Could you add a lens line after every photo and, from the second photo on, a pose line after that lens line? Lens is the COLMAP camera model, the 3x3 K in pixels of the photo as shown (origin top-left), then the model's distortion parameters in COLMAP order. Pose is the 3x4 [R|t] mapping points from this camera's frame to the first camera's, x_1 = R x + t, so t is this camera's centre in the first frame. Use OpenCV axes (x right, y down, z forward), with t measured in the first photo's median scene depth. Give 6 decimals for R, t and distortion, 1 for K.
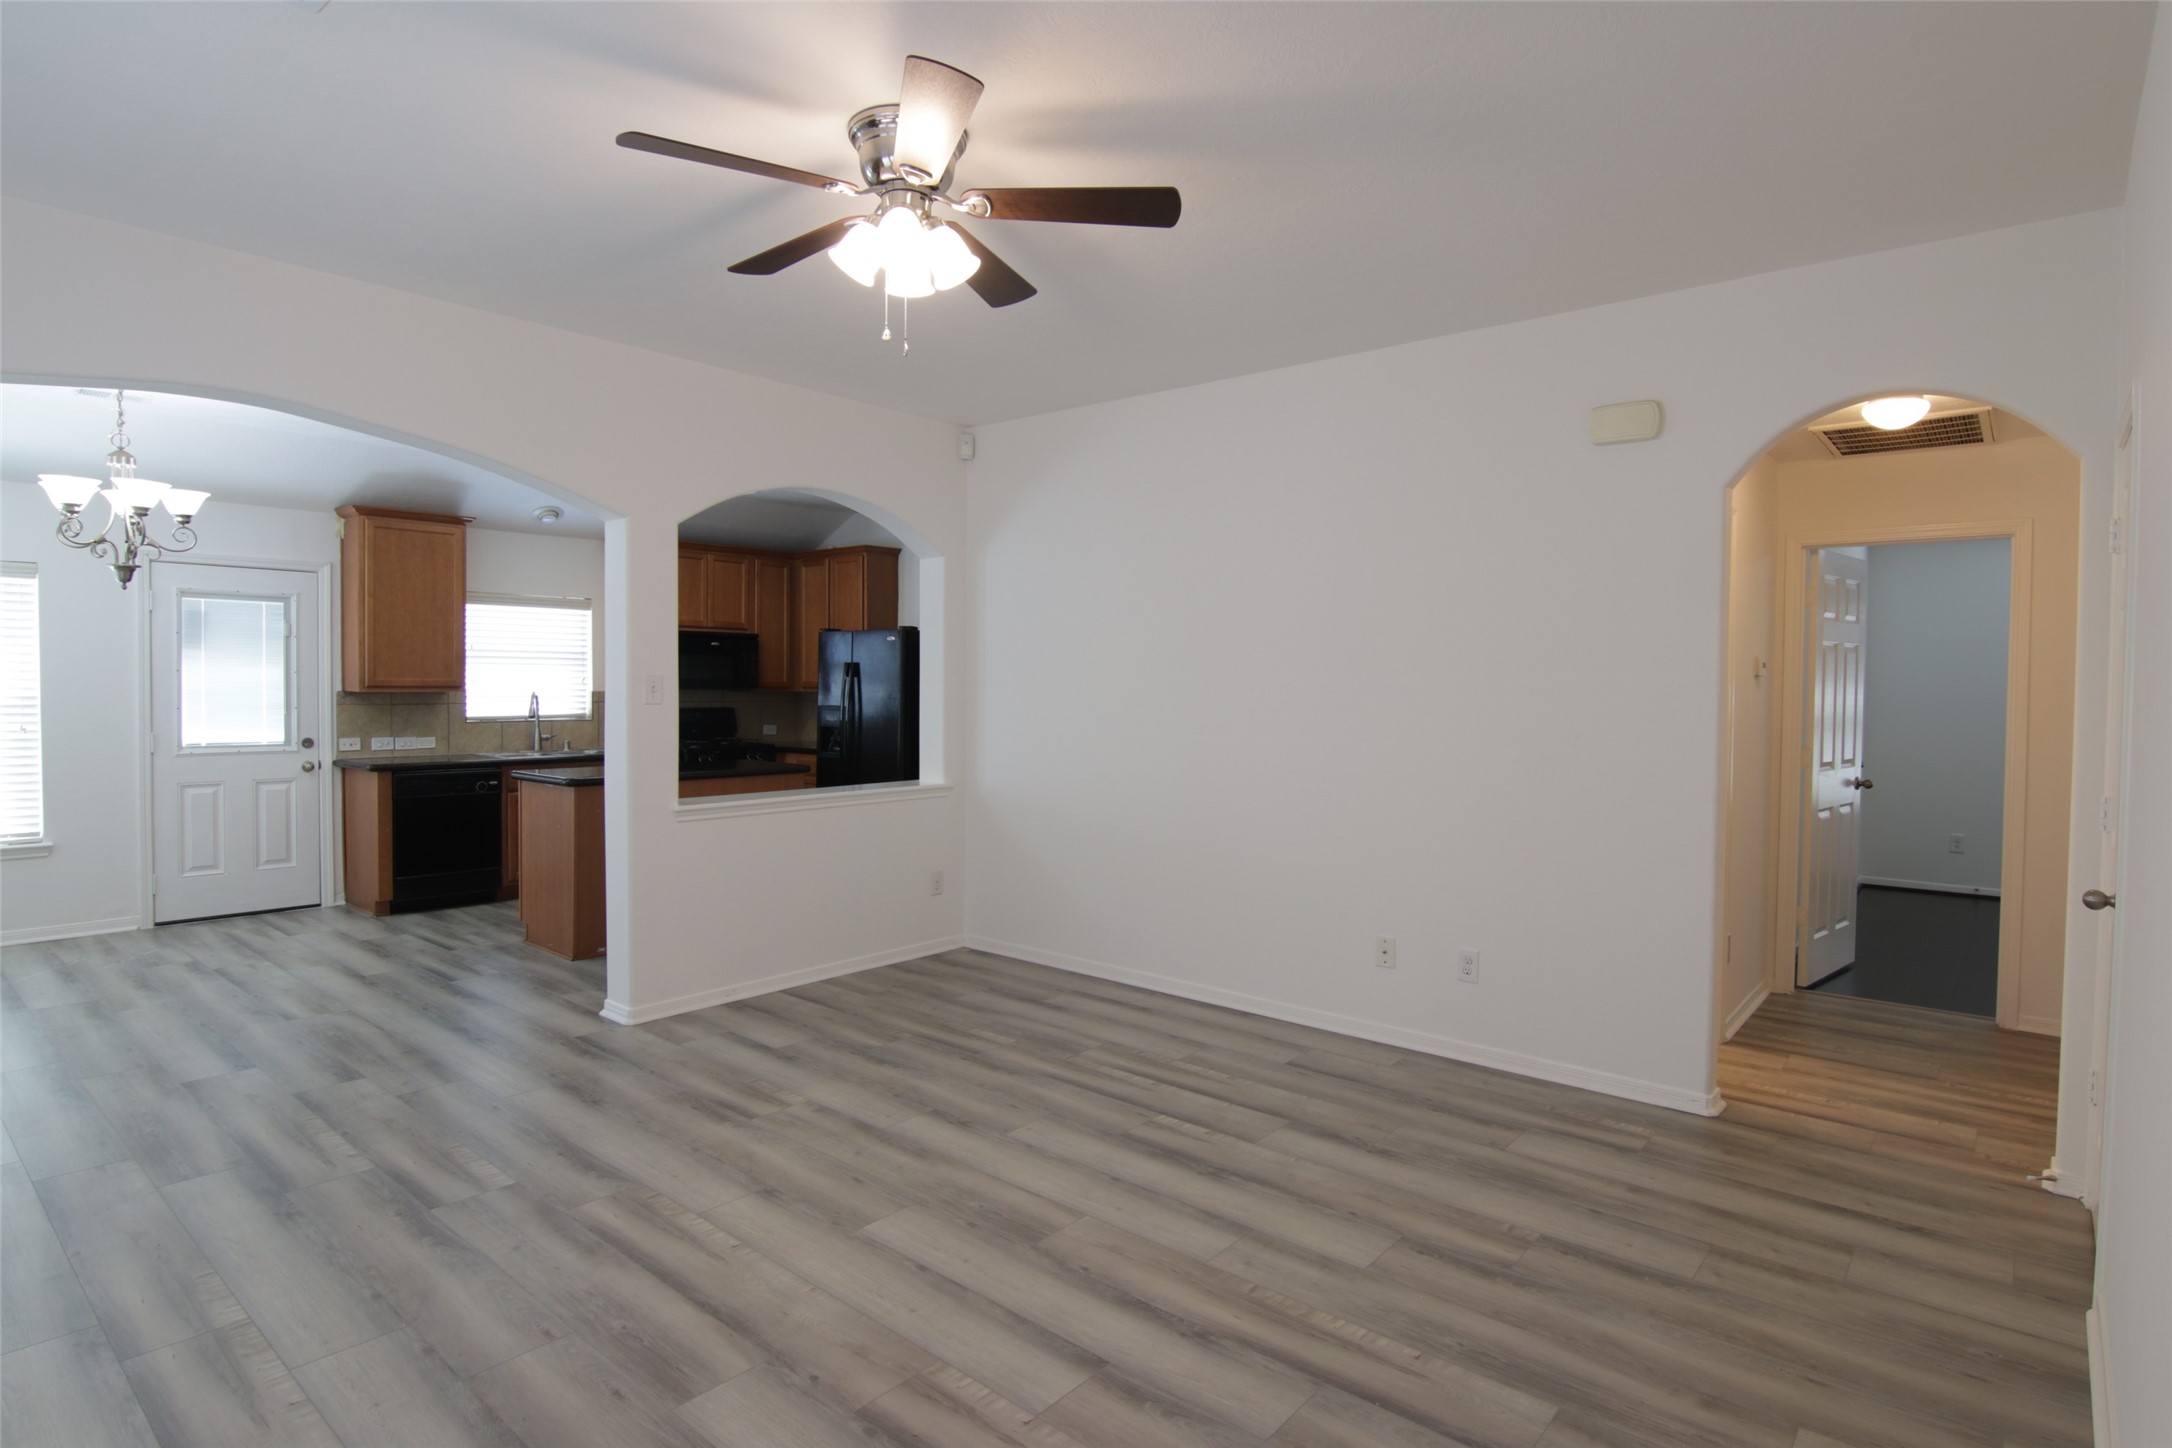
lens RADIAL K [[1122.0, 0, 1083.1], [0, 1122.0, 713.1], [0, 0, 1]] dist [-0.003521, -0.014583]
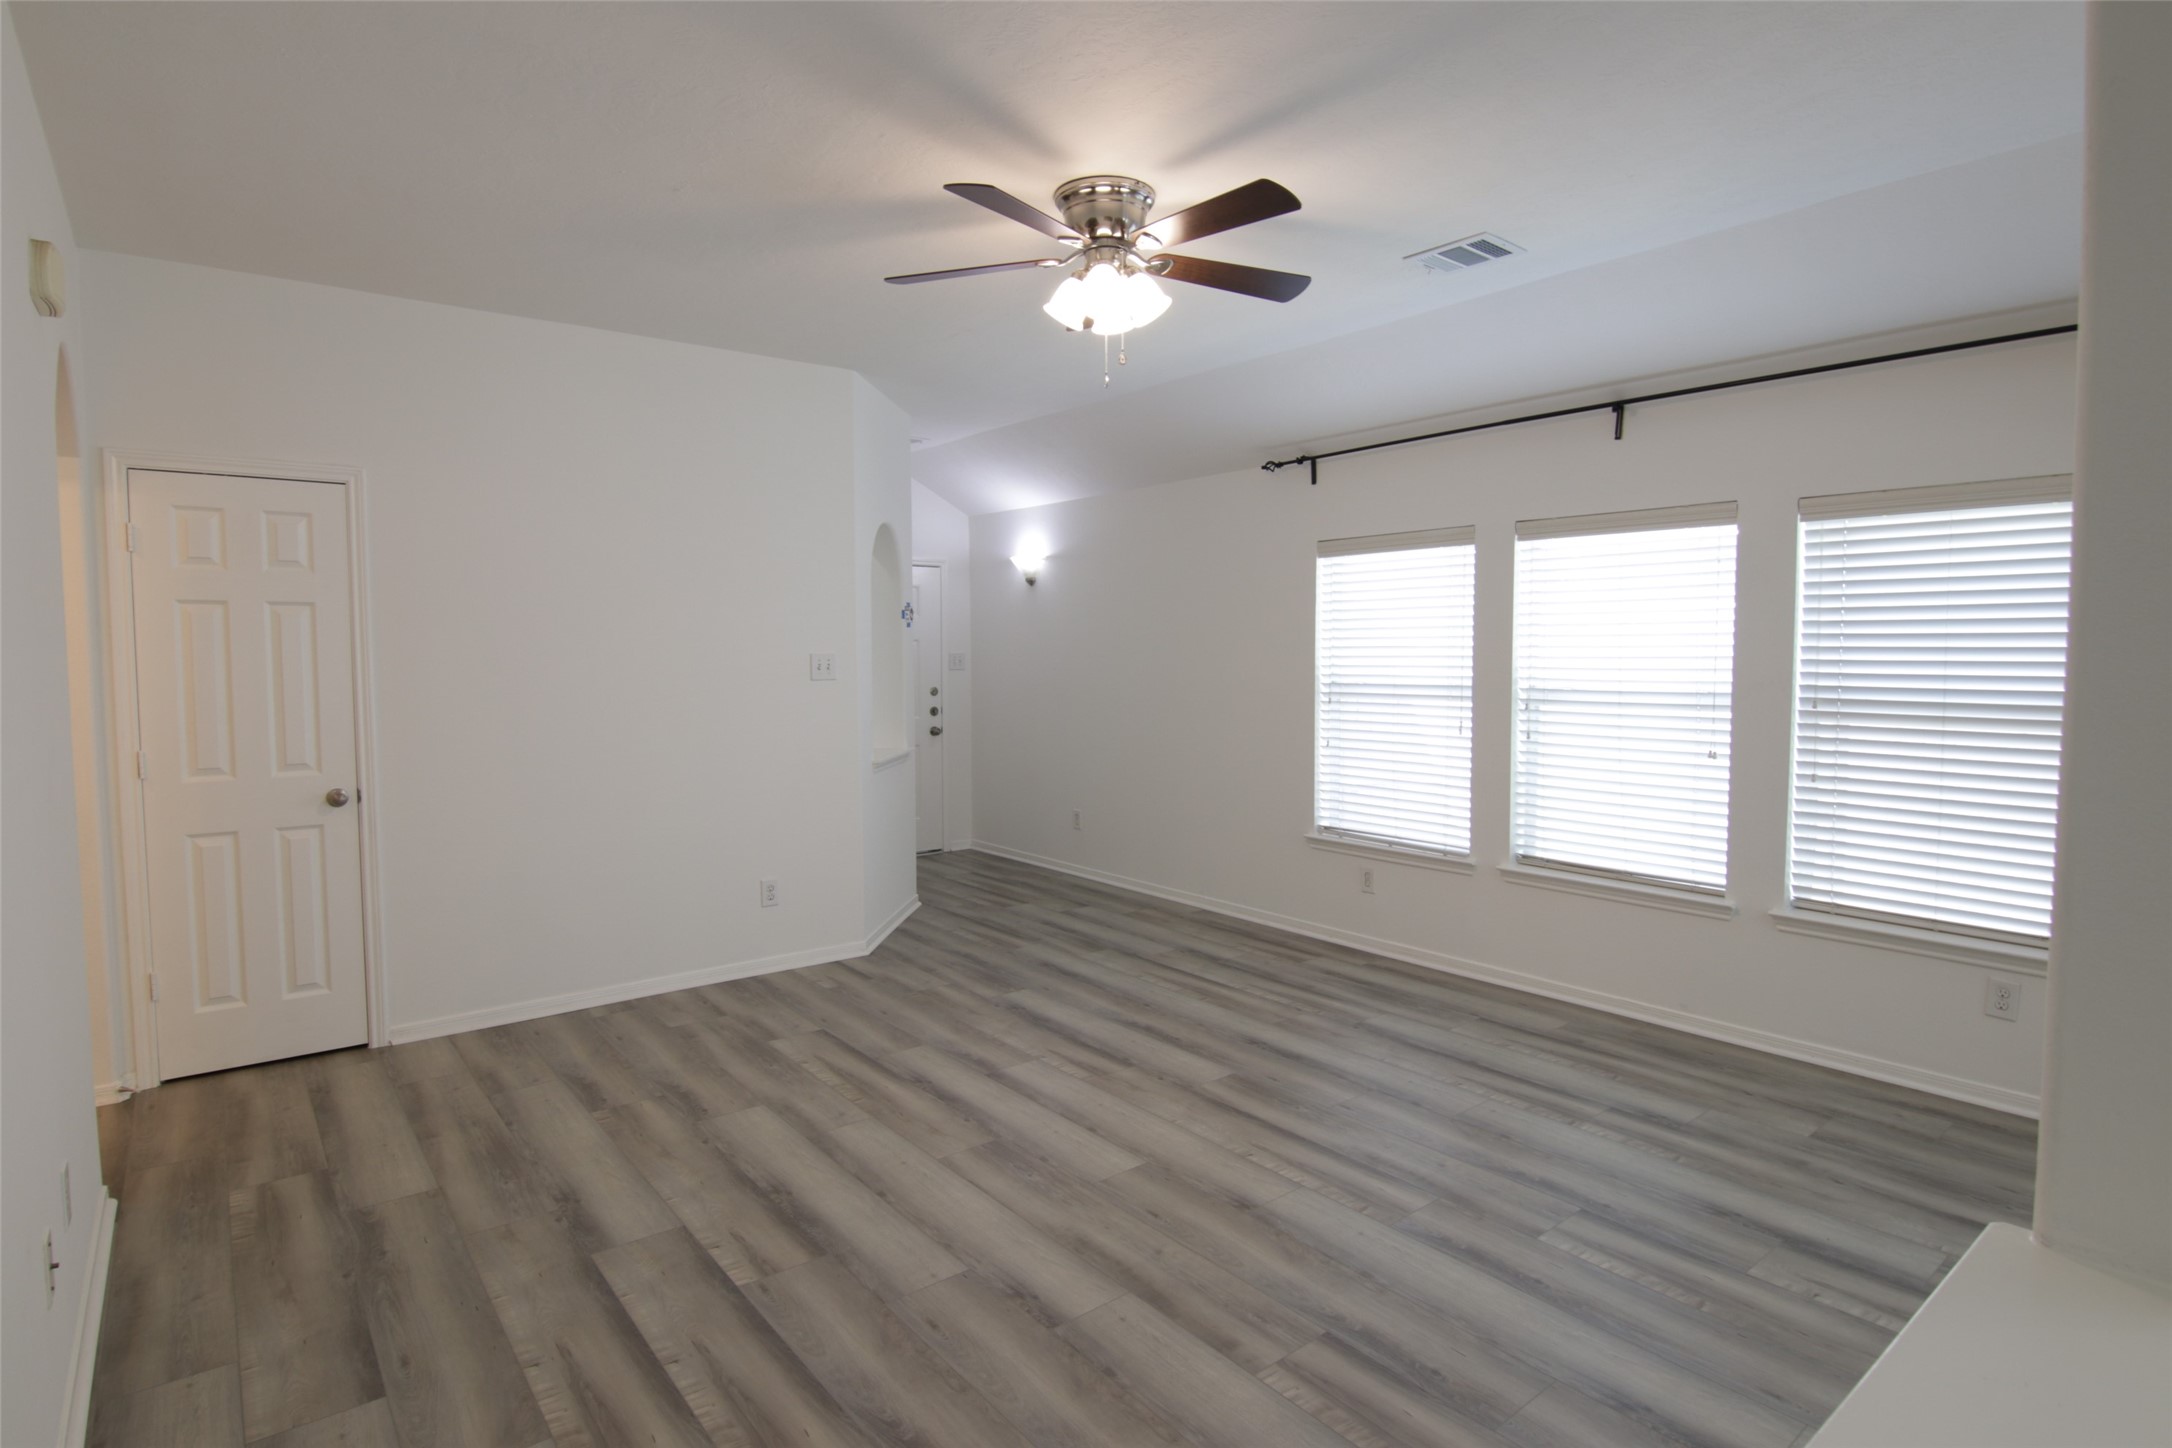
lens RADIAL K [[1107.9, 0, 1079.6], [0, 1107.9, 715.2], [0, 0, 1]] dist [-0.001991, -0.014458]
pose [[-0.980705, -0.018504, 0.194614, -0.211137], [-0.000371, 0.995685, 0.092798, -0.048788], [-0.195491, 0.090935, -0.976480, 1.262308]]
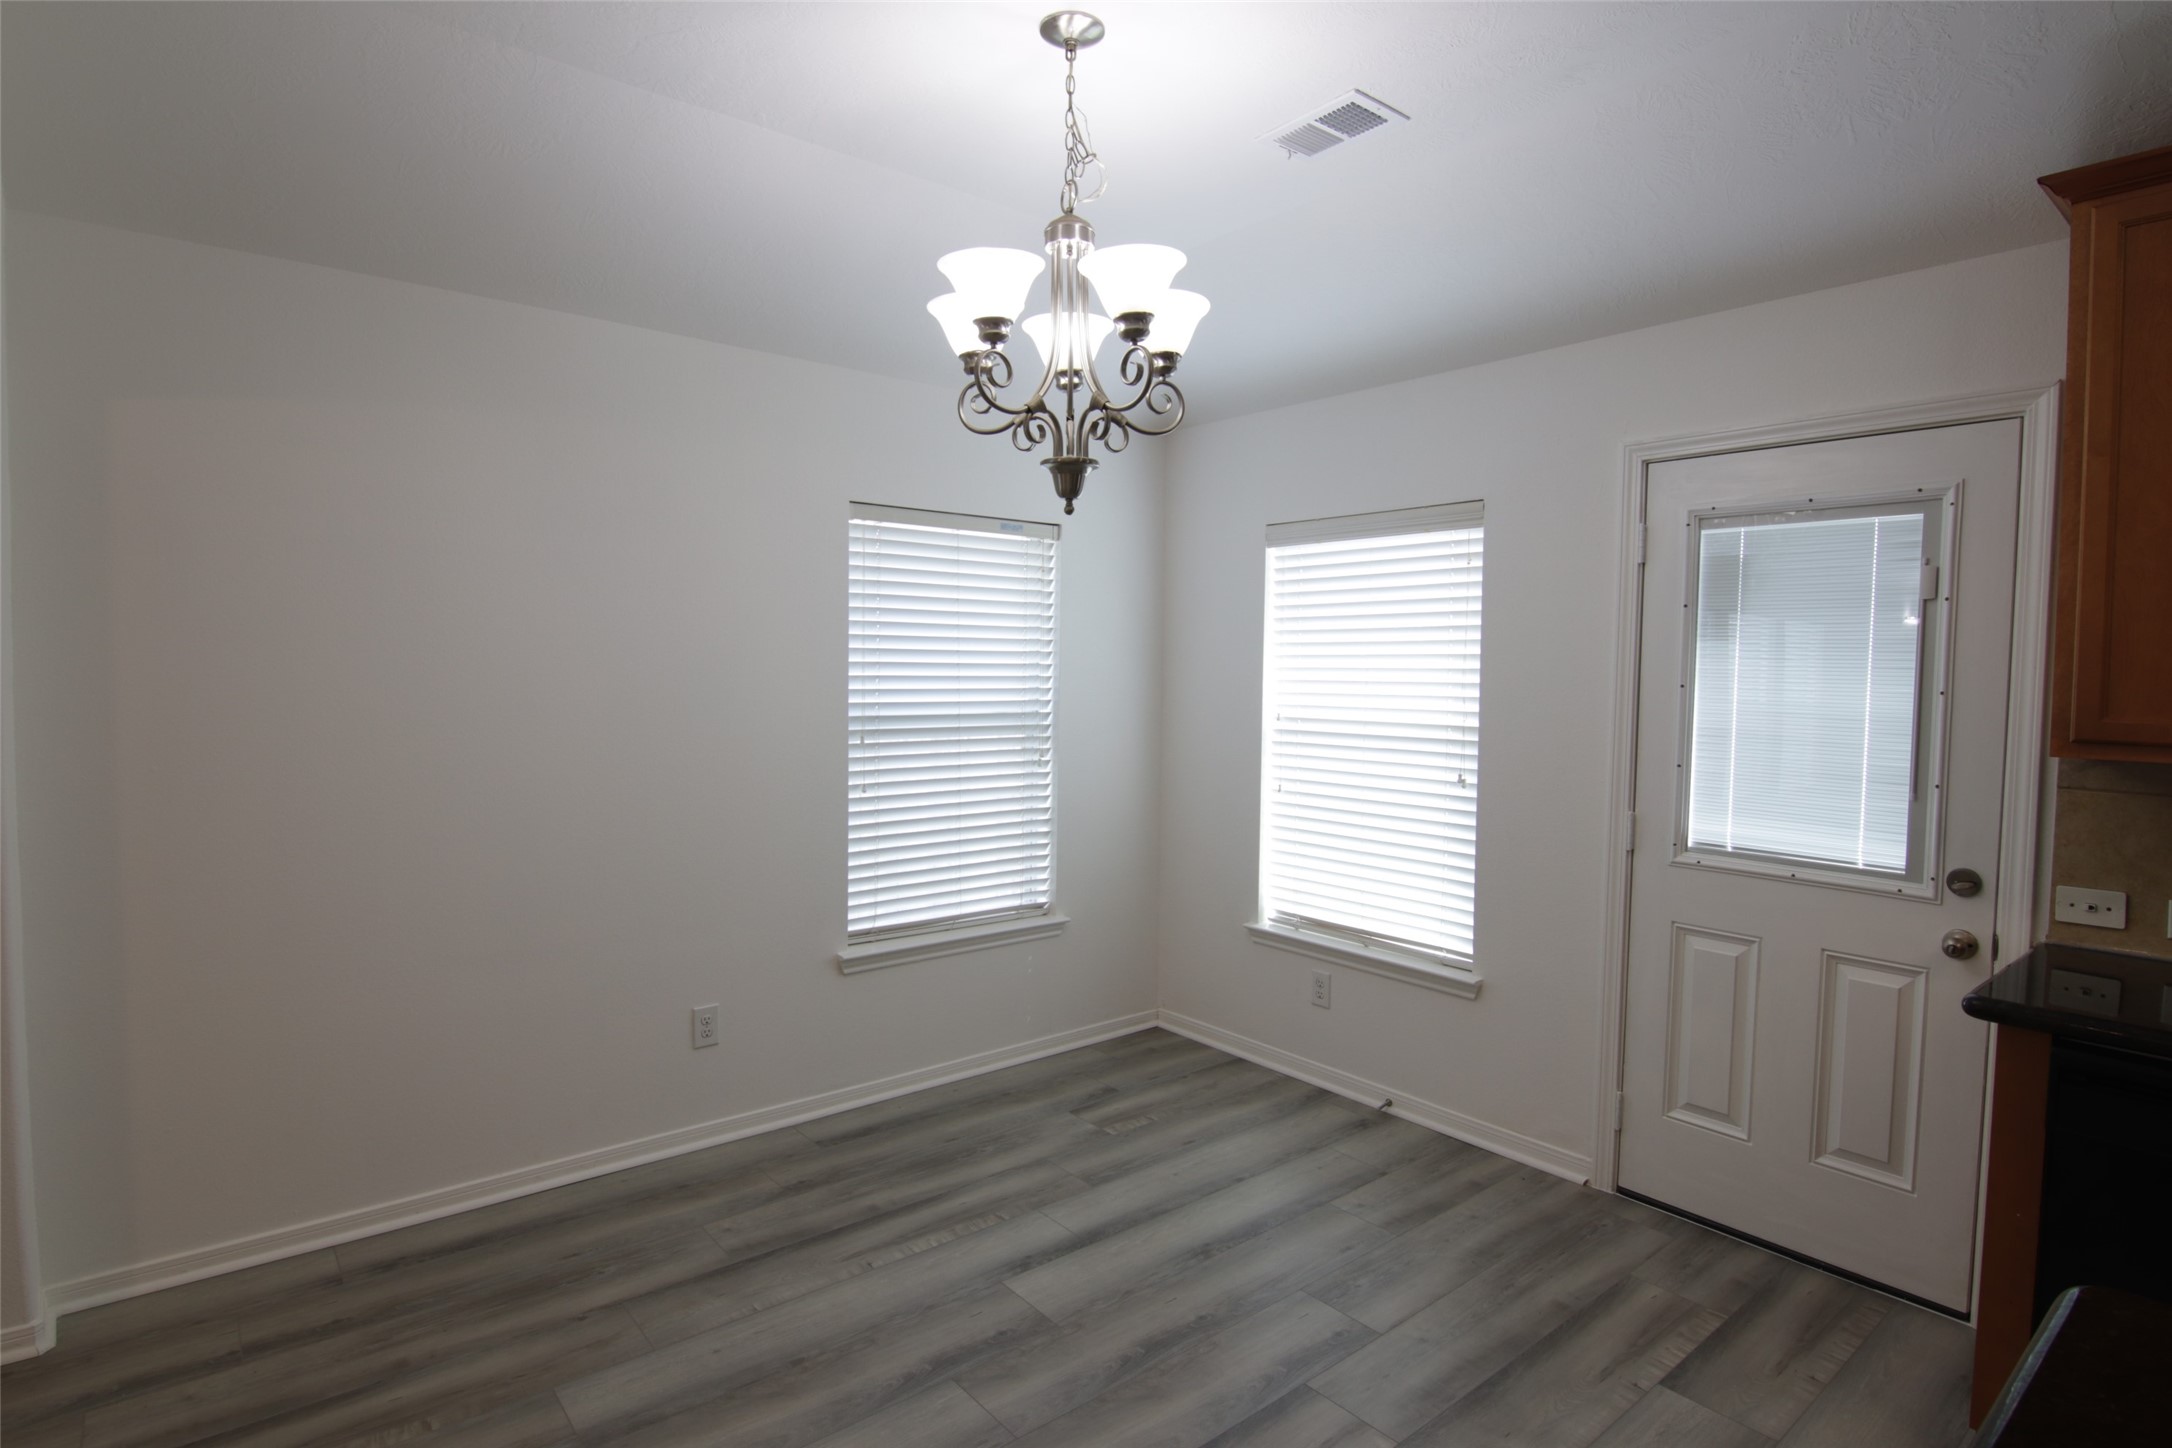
lens RADIAL K [[1107.9, 0, 1079.6], [0, 1107.9, 715.2], [0, 0, 1]] dist [-0.001991, -0.014458]
pose [[-0.176392, 0.032475, -0.983784, -0.405704], [-0.042207, 0.998287, 0.040522, -0.045453], [0.983415, 0.048670, -0.174719, 1.107238]]
